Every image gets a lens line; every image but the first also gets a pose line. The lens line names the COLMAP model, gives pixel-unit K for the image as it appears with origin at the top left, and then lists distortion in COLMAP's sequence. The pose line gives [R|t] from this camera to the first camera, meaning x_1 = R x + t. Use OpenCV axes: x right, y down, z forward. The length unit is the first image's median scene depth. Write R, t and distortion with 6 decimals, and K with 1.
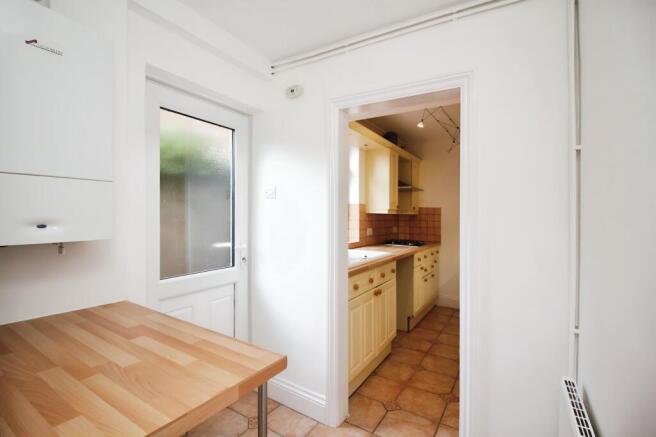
lens RADIAL K [[303.1, 0, 326.8], [0, 303.1, 213.3], [0, 0, 1]] dist [-0.013537, -0.000969]
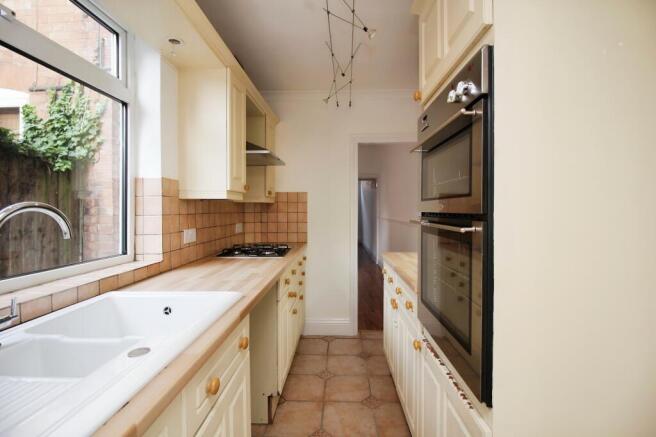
lens RADIAL K [[303.1, 0, 332.0], [0, 303.1, 202.1], [0, 0, 1]] dist [-0.013537, -0.000969]
pose [[0.859589, -0.006197, 0.510949, 0.082744], [0.011729, 0.999902, -0.007606, 0.010544], [-0.510852, 0.012531, 0.859578, 0.417088]]
